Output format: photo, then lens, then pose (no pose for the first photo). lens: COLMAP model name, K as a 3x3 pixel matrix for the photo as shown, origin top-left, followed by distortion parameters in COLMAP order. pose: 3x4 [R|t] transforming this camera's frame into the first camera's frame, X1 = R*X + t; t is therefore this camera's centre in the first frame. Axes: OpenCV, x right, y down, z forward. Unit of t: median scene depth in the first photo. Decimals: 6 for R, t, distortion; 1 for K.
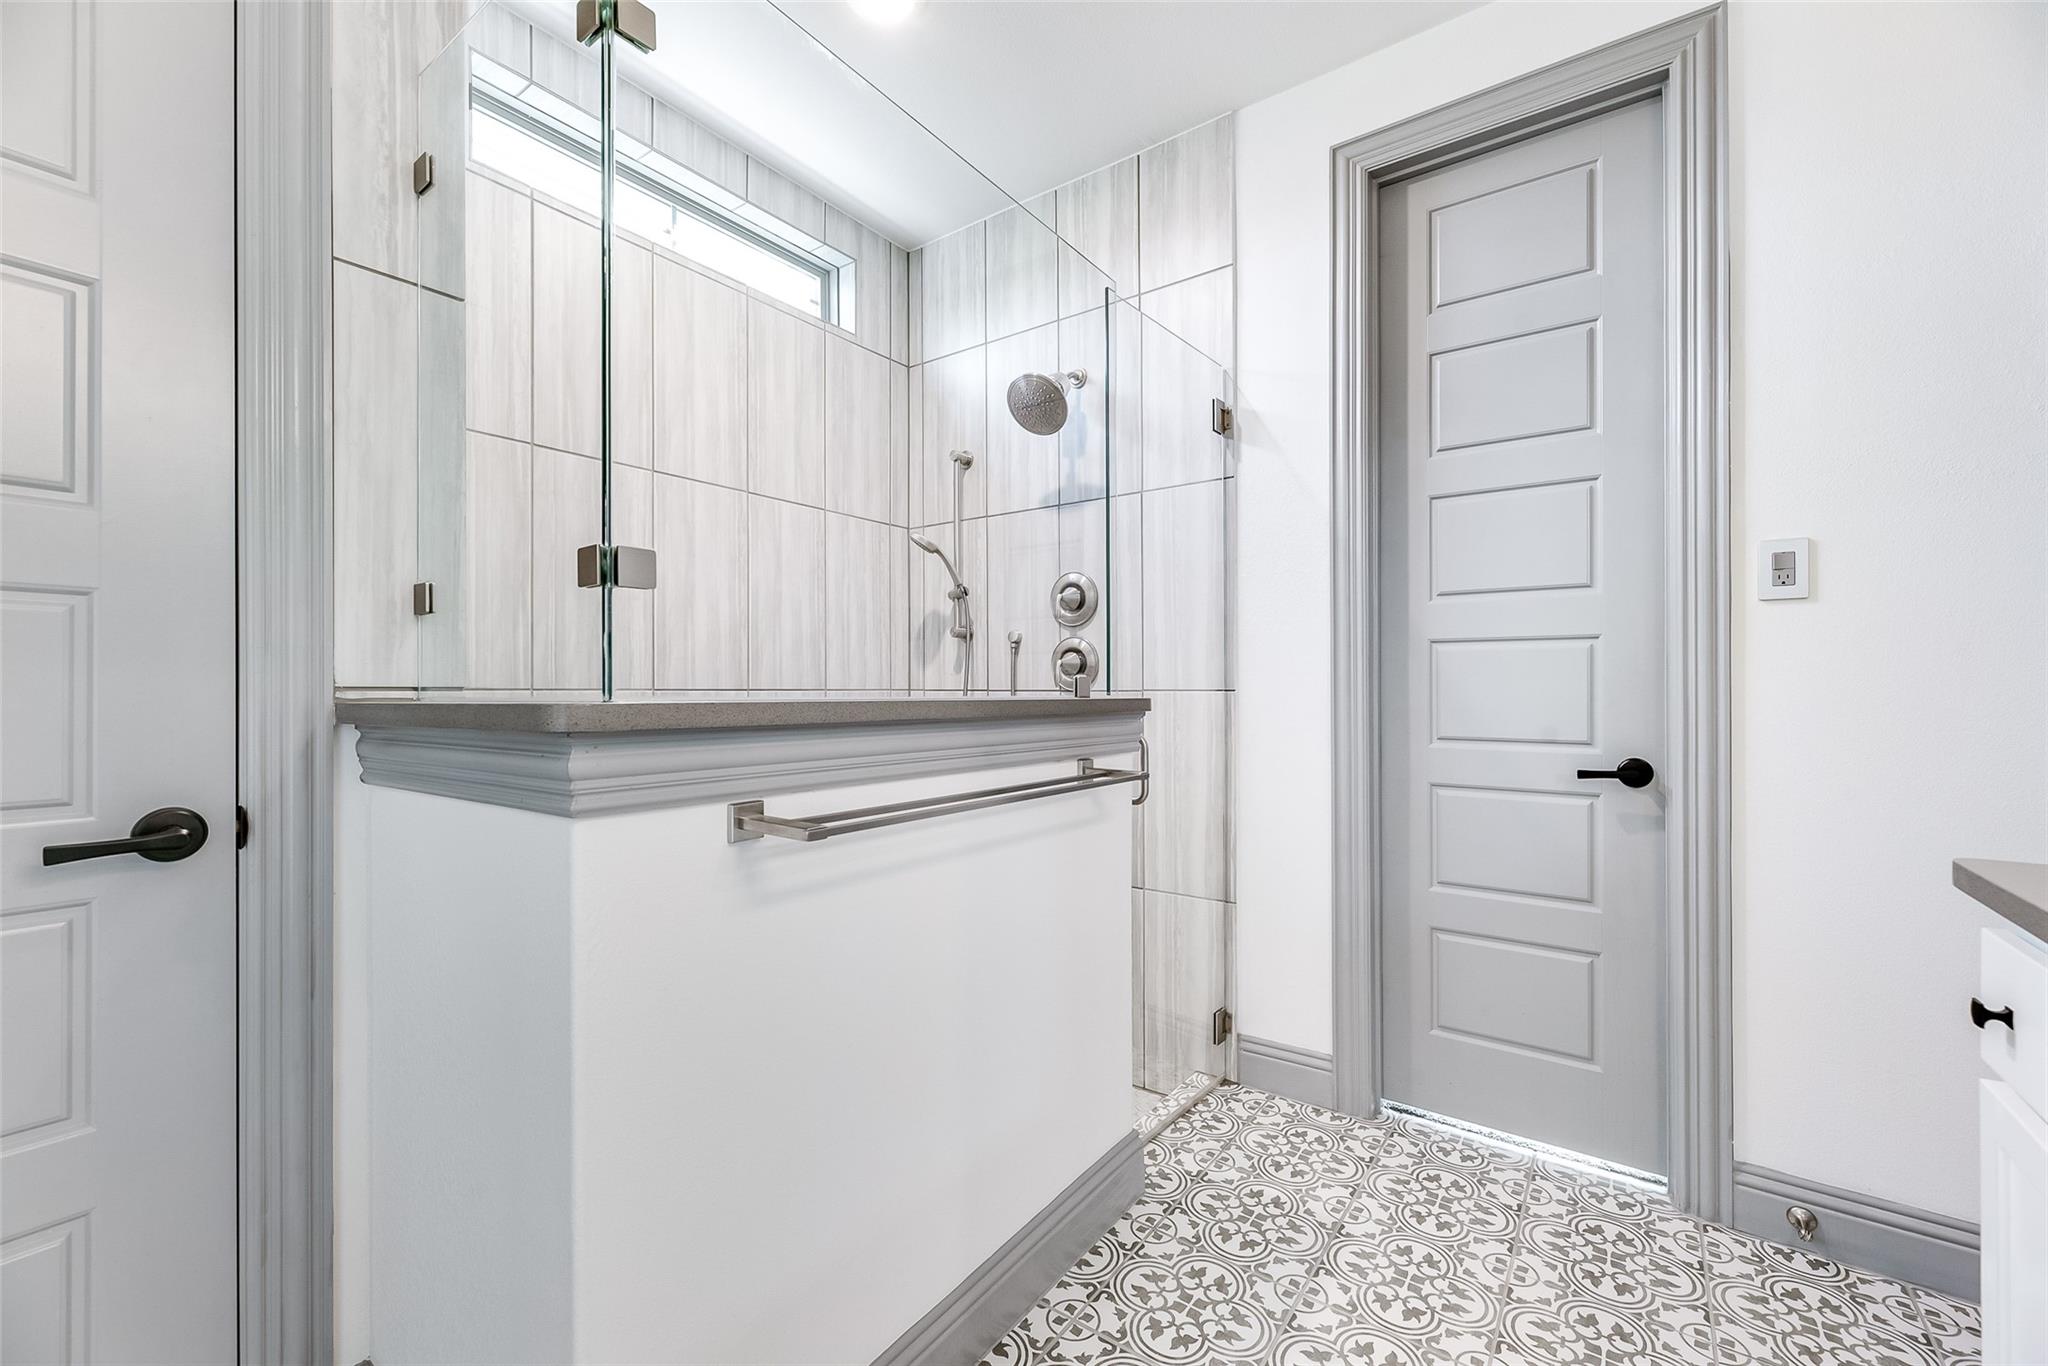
lens RADIAL K [[829.1, 0, 1023.8], [0, 829.1, 682.5], [0, 0, 1]] dist [0.003322, -0.000470]
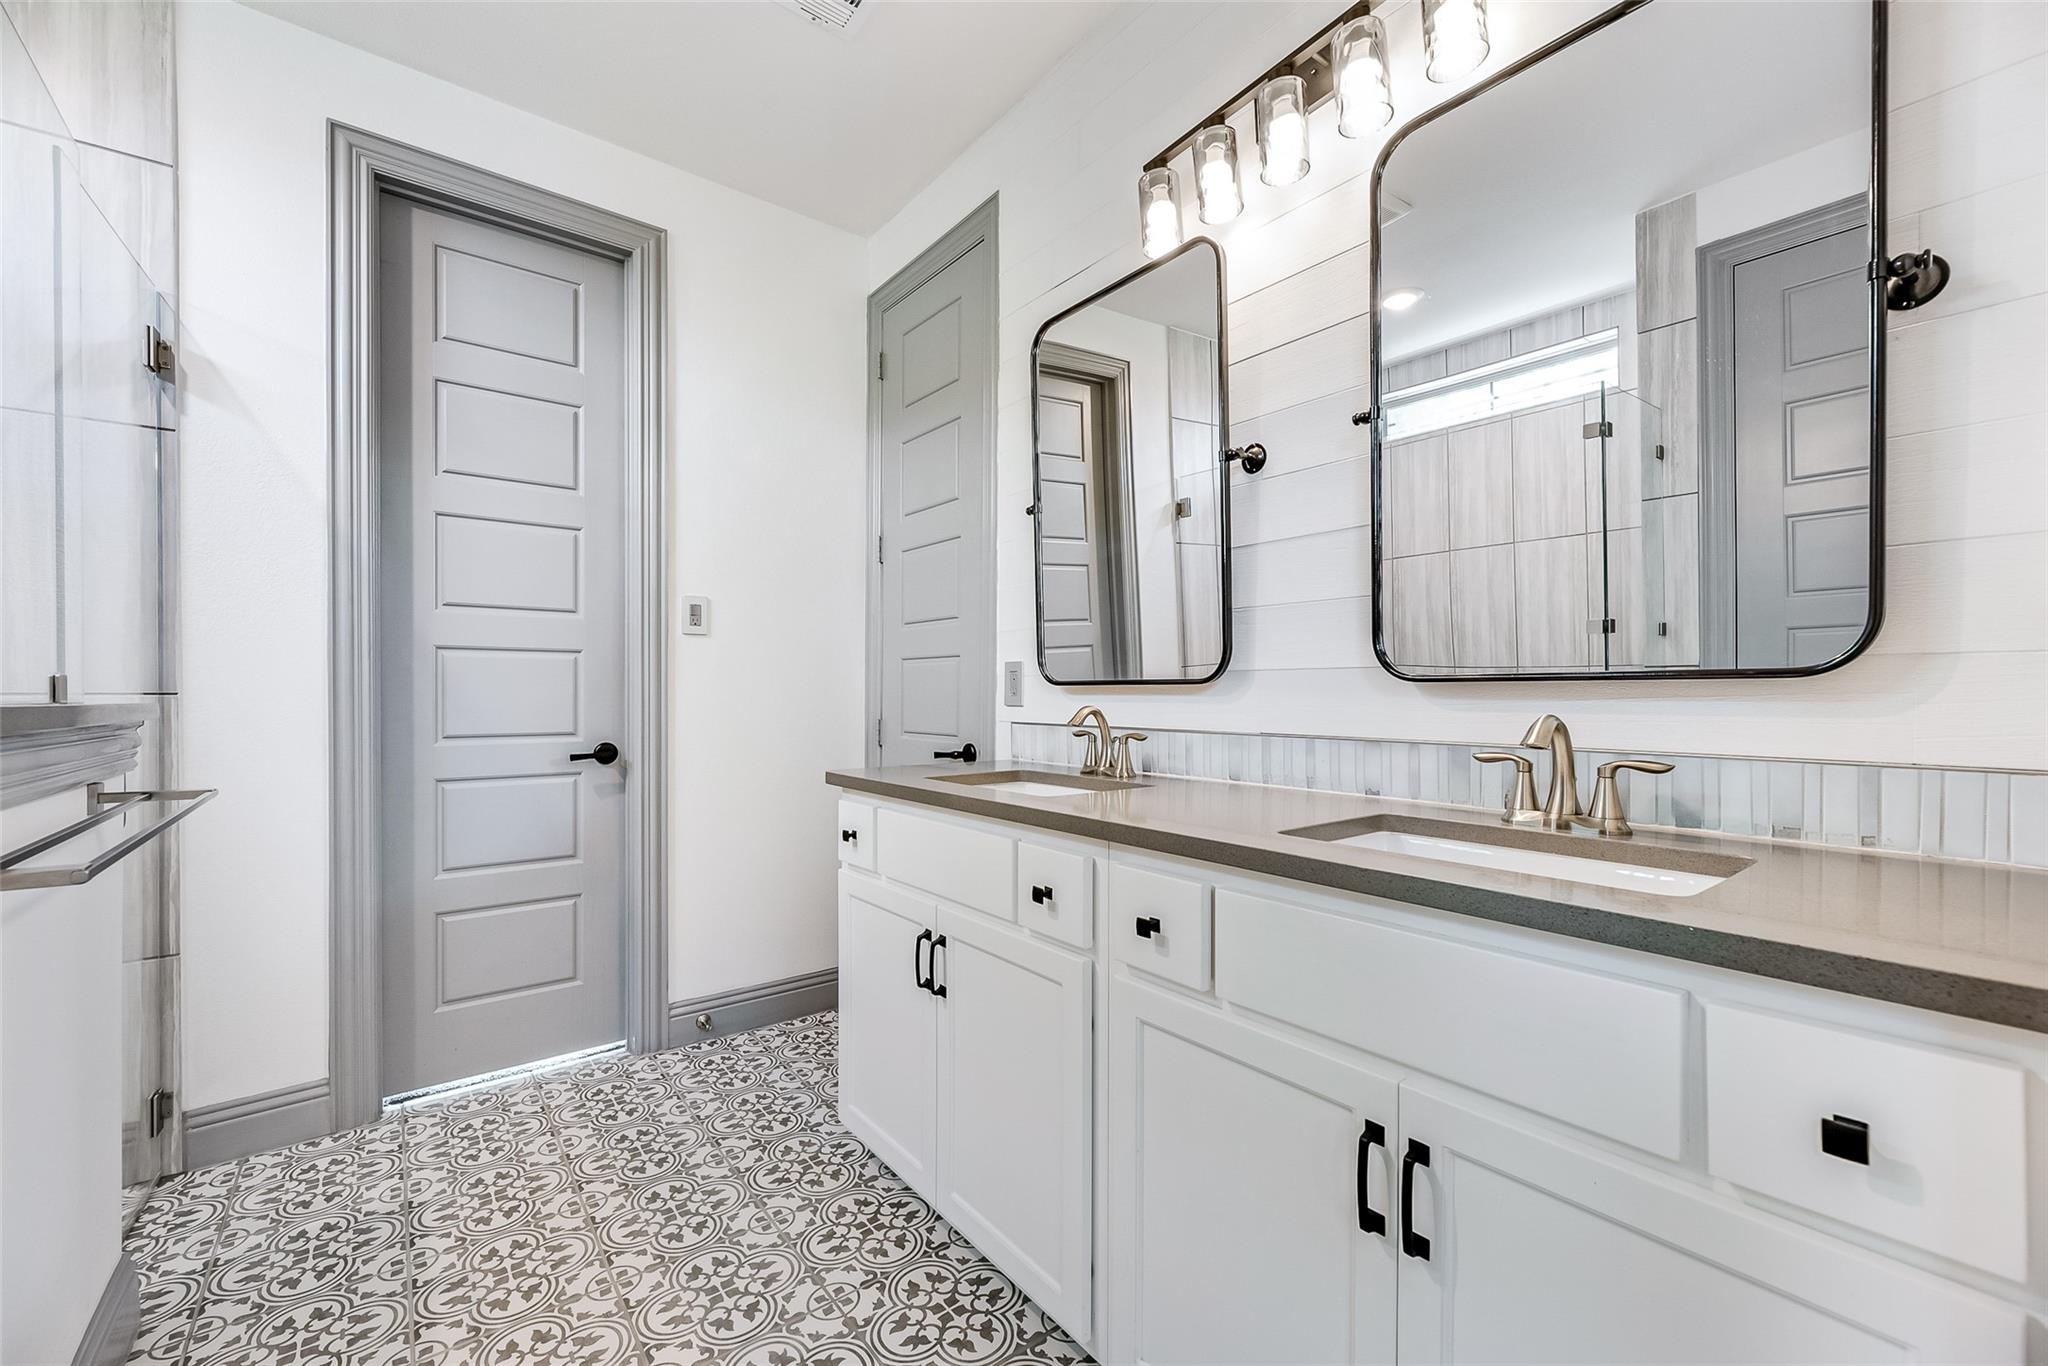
lens RADIAL K [[829.1, 0, 1027.9], [0, 829.1, 689.0], [0, 0, 1]] dist [0.003322, -0.000470]
pose [[0.273039, 0.004411, 0.961993, -0.365629], [-0.004962, 0.999983, -0.003177, 0.004309], [-0.961990, -0.003906, 0.273056, -0.031334]]
